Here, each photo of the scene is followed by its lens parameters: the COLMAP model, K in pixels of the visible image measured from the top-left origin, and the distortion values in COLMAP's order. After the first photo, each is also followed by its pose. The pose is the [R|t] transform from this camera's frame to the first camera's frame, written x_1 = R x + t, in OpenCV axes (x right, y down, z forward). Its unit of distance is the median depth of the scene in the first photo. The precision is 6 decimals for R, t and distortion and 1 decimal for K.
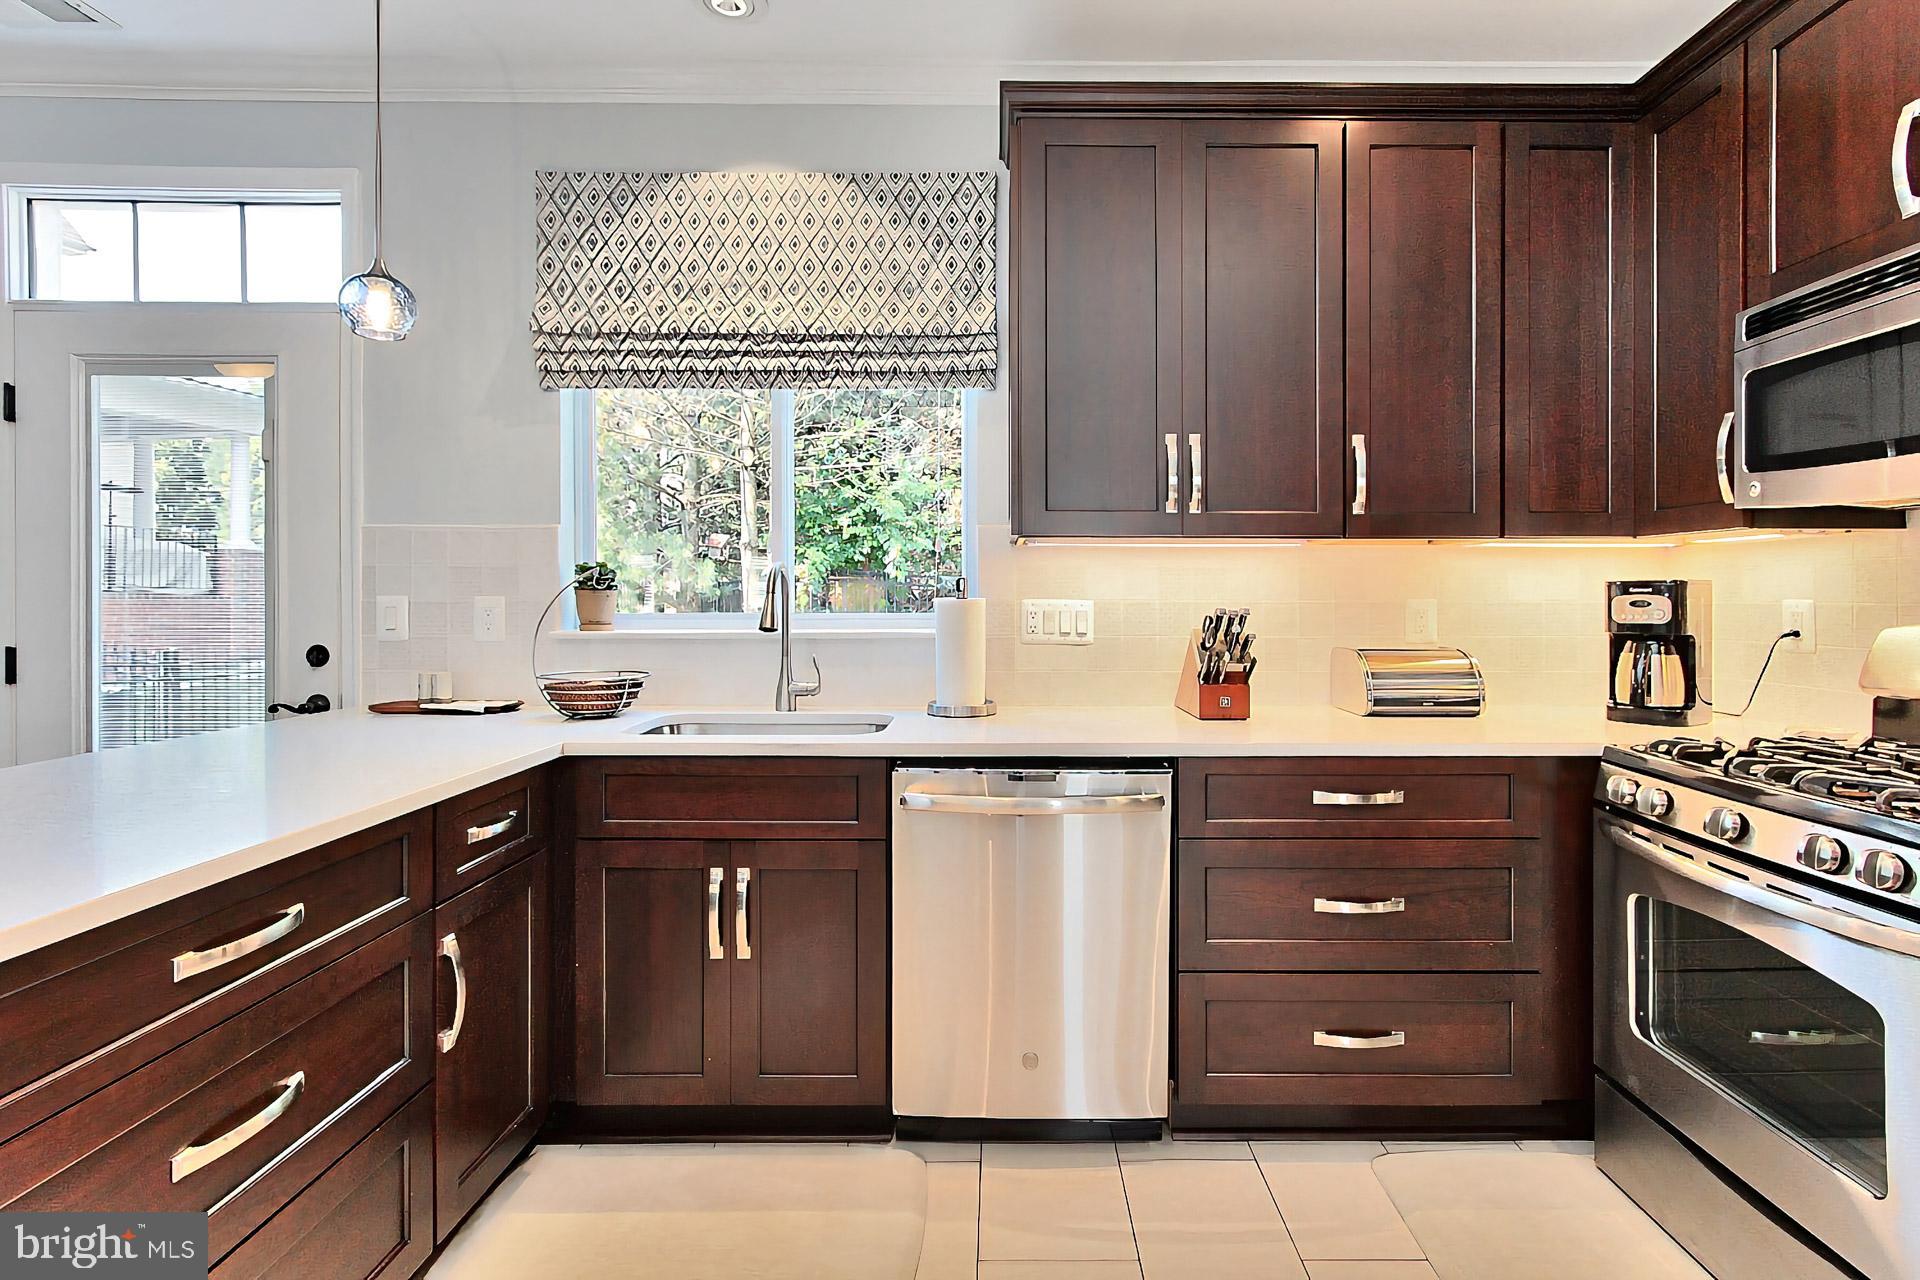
lens RADIAL K [[878.9, 0, 995.9], [0, 878.9, 600.0], [0, 0, 1]] dist [-0.000106, 0.000154]
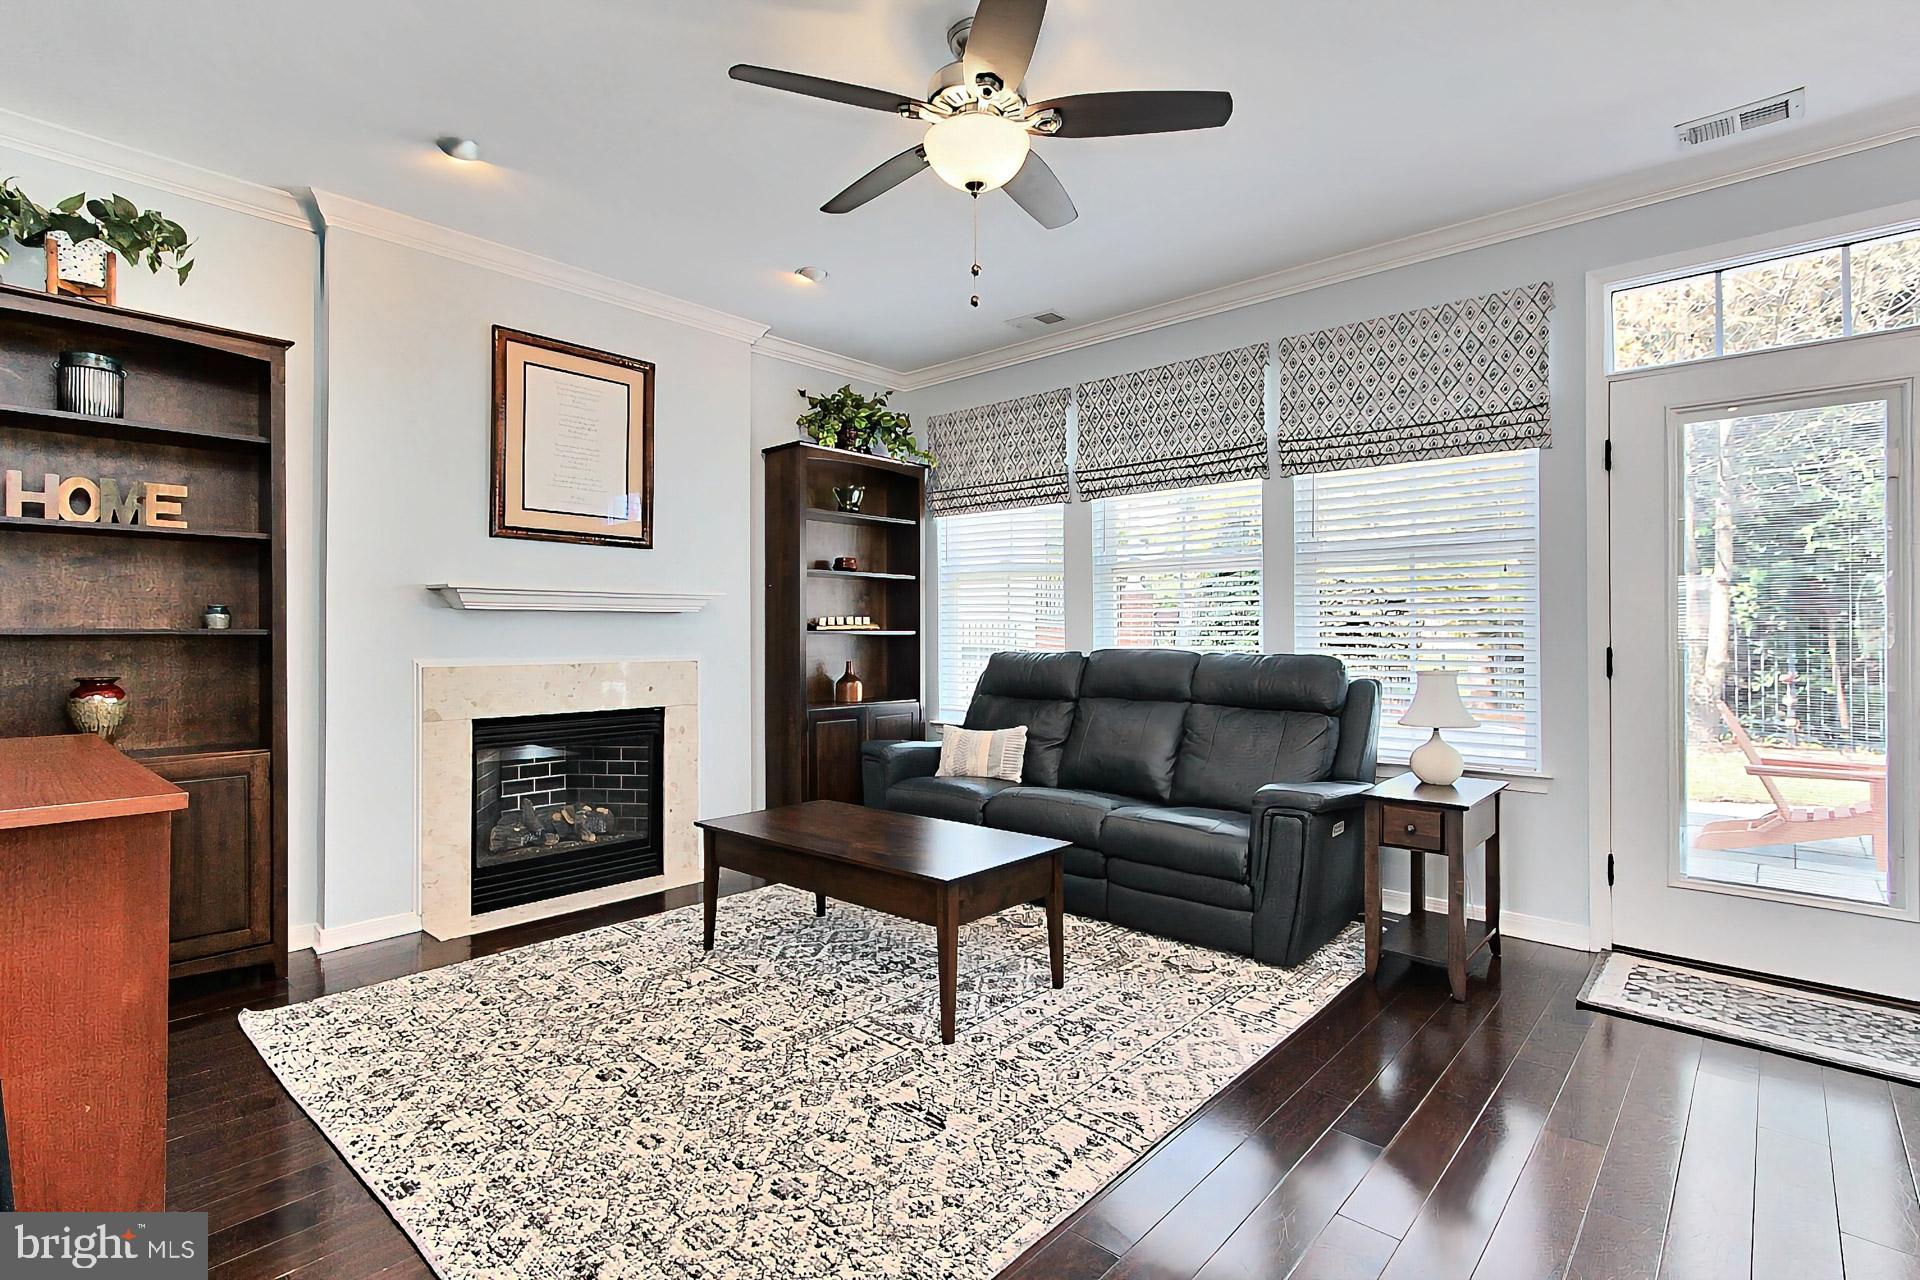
lens RADIAL K [[893.2, 0, 961.6], [0, 893.2, 626.6], [0, 0, 1]] dist [0.002212, 0.000583]
pose [[0.741499, -0.005682, -0.670930, -0.956680], [-0.000102, 0.999963, -0.008581, 0.034367], [0.670954, 0.006431, 0.741471, -0.585201]]
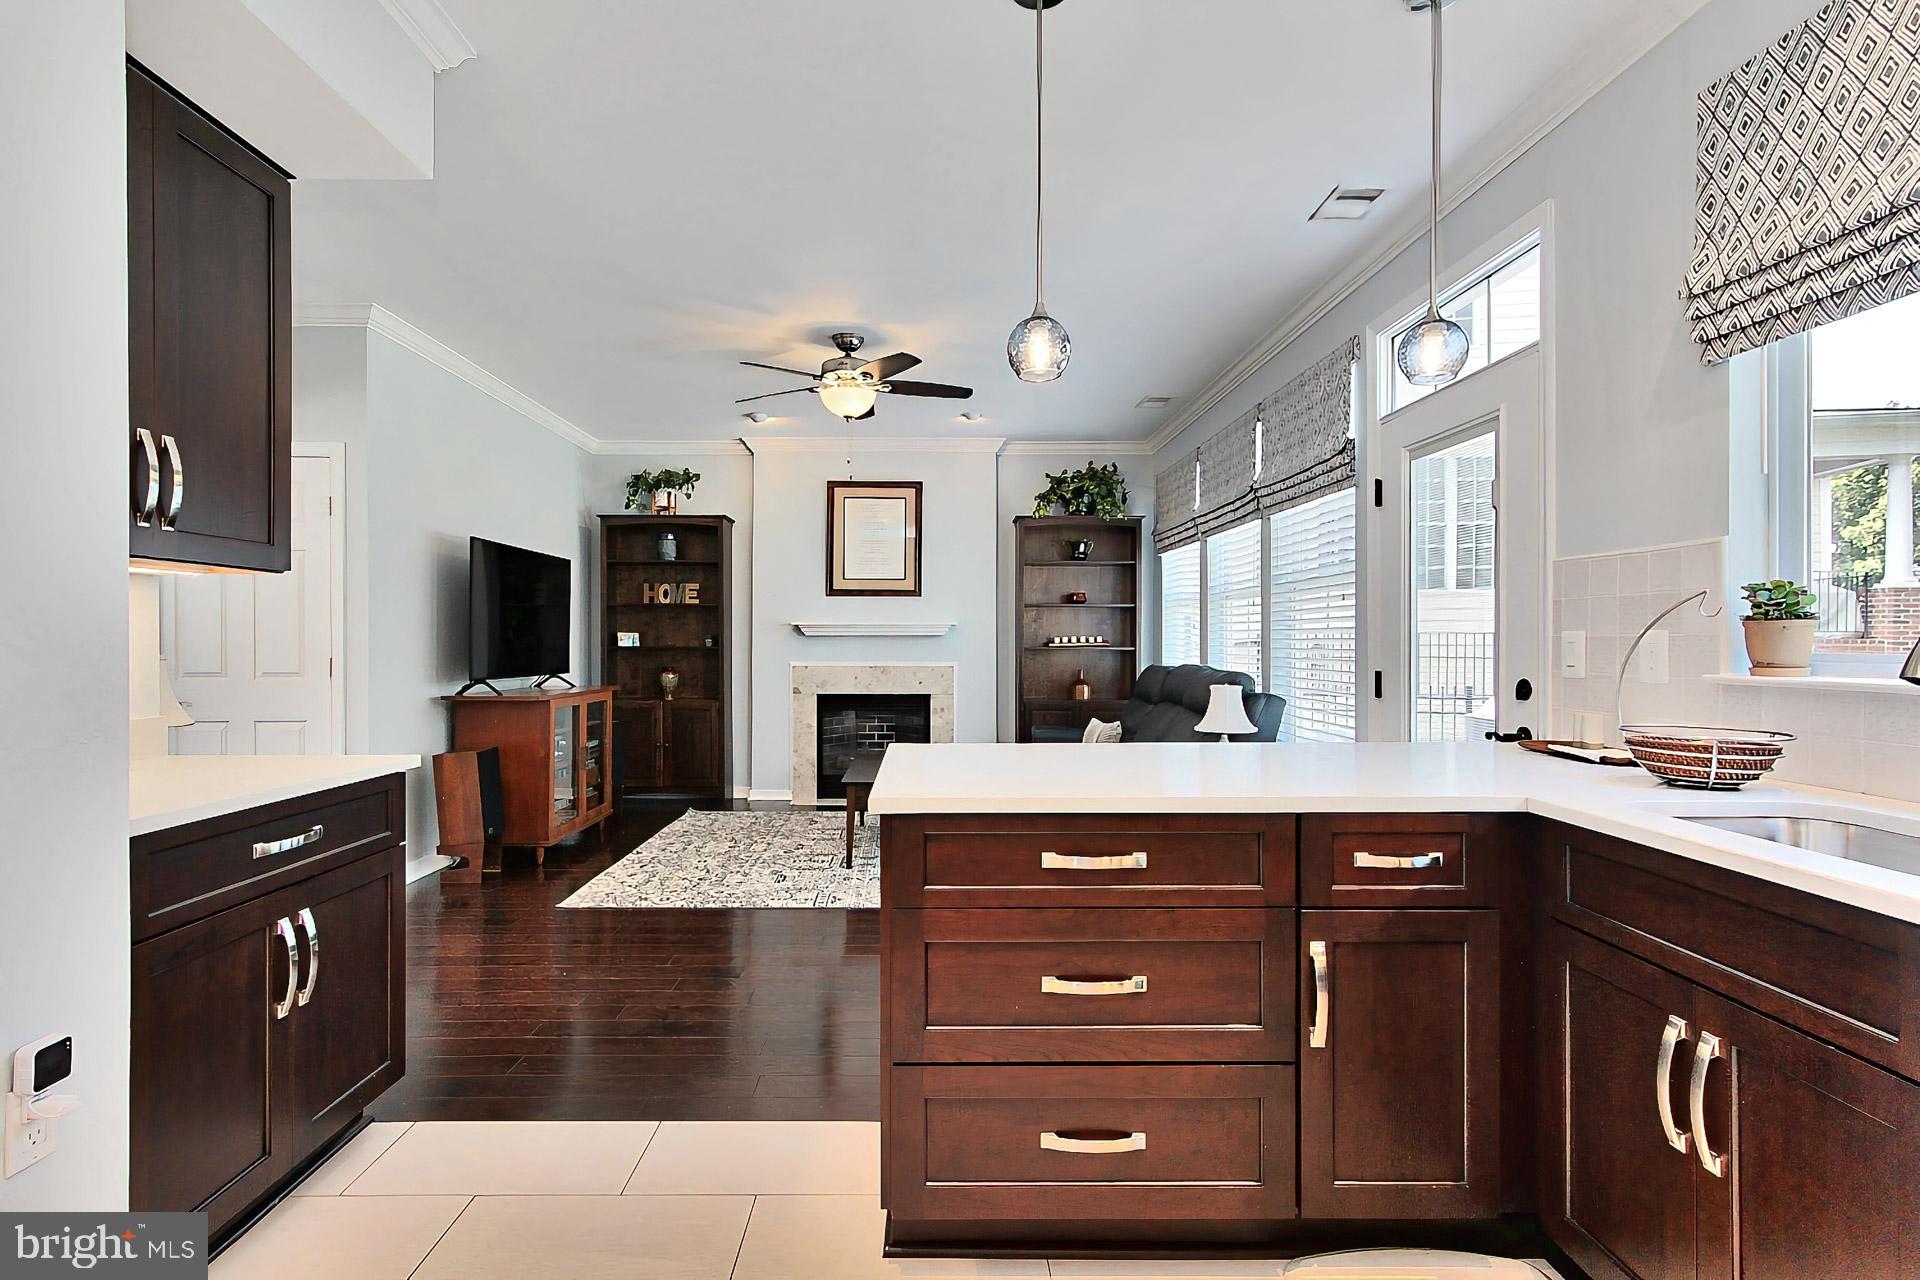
lens RADIAL K [[917.3, 0, 960.0], [0, 917.3, 640.0], [0, 0, 1]] dist [-0.000025, 0.000803]
pose [[0.029161, -0.000431, -0.999575, 0.287838], [-0.002912, 0.999996, -0.000516, 0.007787], [0.999570, 0.002926, 0.029159, 0.311229]]
